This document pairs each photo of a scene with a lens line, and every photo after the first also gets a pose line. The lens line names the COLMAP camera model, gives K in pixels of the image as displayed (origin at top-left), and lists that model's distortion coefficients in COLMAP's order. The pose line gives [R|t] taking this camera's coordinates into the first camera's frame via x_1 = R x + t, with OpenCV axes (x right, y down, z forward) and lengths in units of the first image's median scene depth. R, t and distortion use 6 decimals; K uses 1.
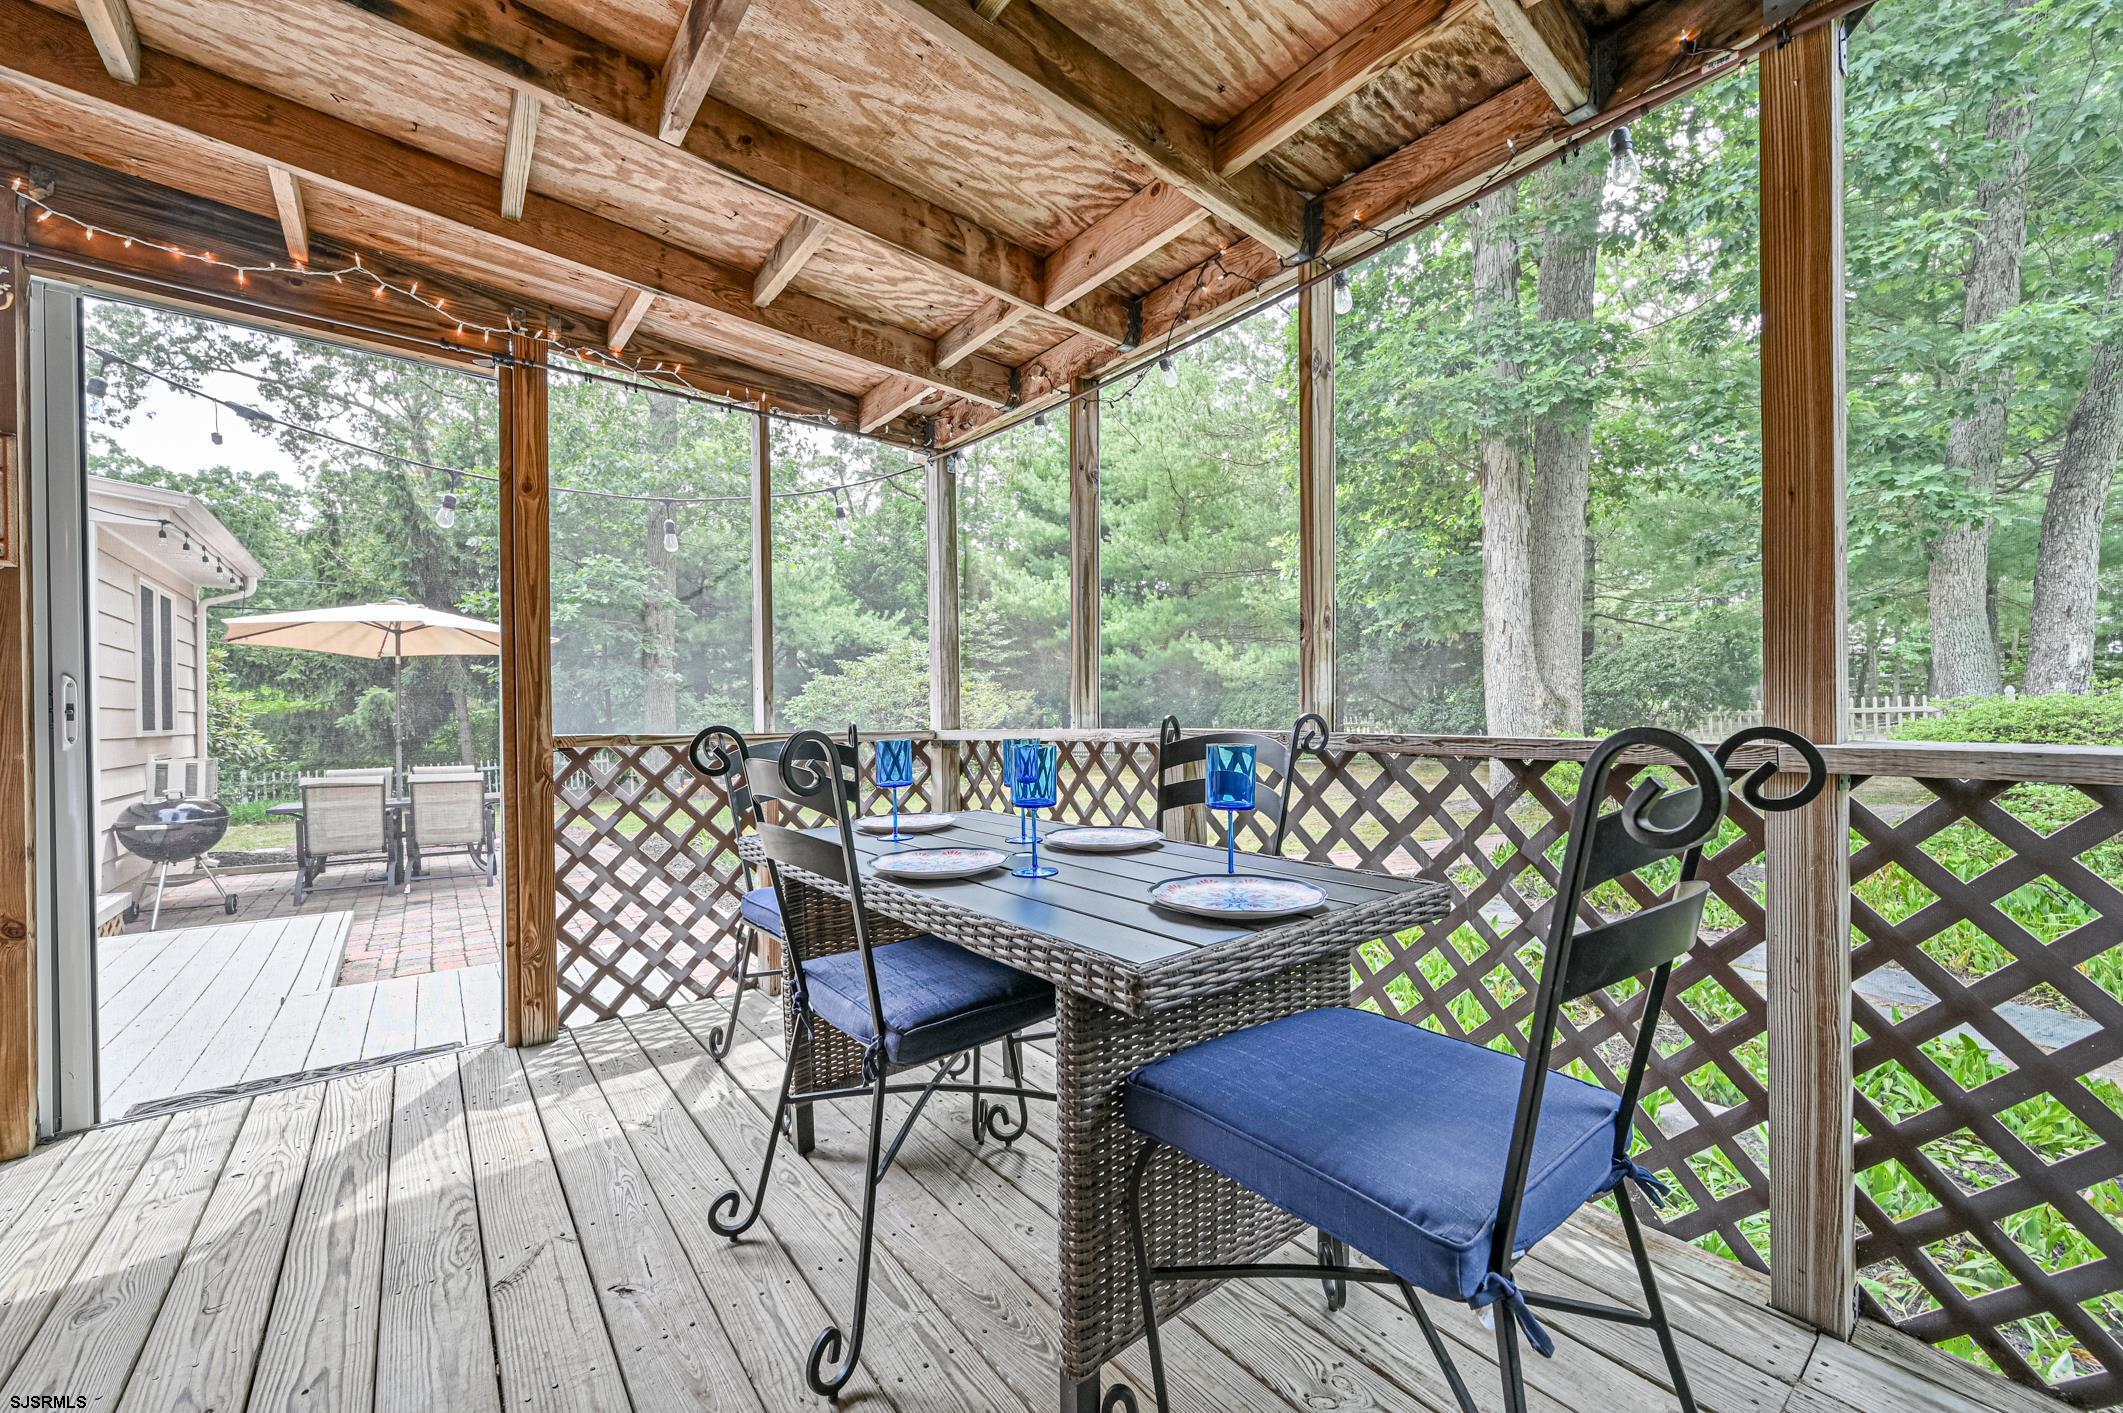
lens RADIAL K [[838.4, 0, 1061.6], [0, 838.4, 707.0], [0, 0, 1]] dist [-0.001918, 0.000296]
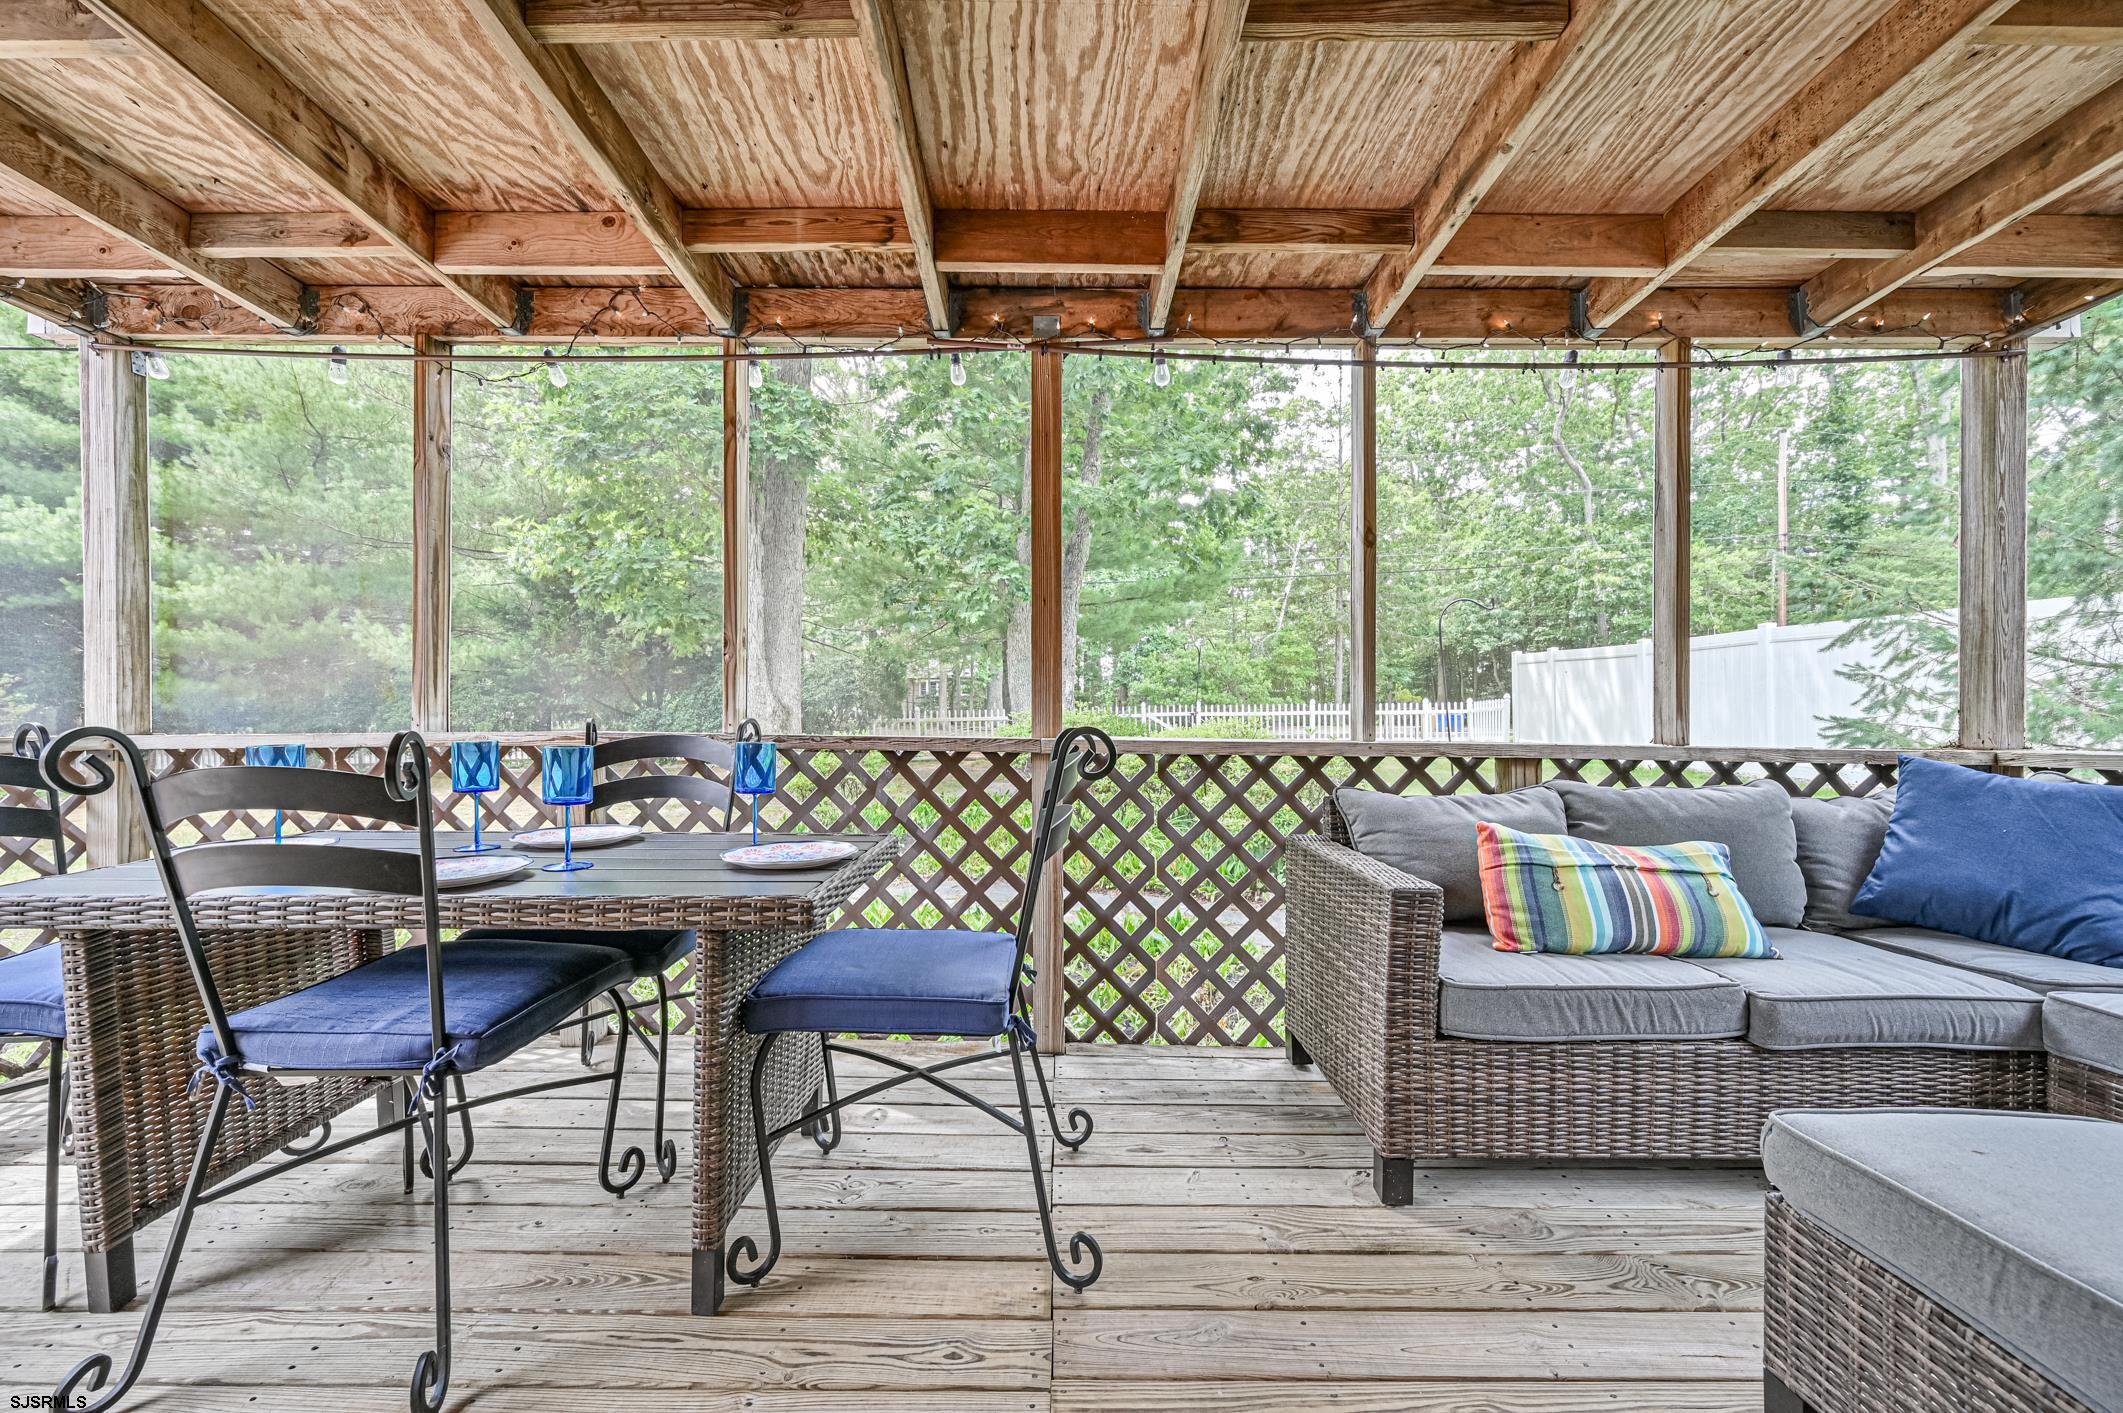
lens RADIAL K [[838.4, 0, 1077.7], [0, 838.4, 693.0], [0, 0, 1]] dist [-0.001918, 0.000296]
pose [[0.605580, 0.034091, 0.795054, -0.328482], [-0.015992, 0.999402, -0.030672, -0.000181], [-0.795623, 0.005860, 0.605763, -0.100620]]
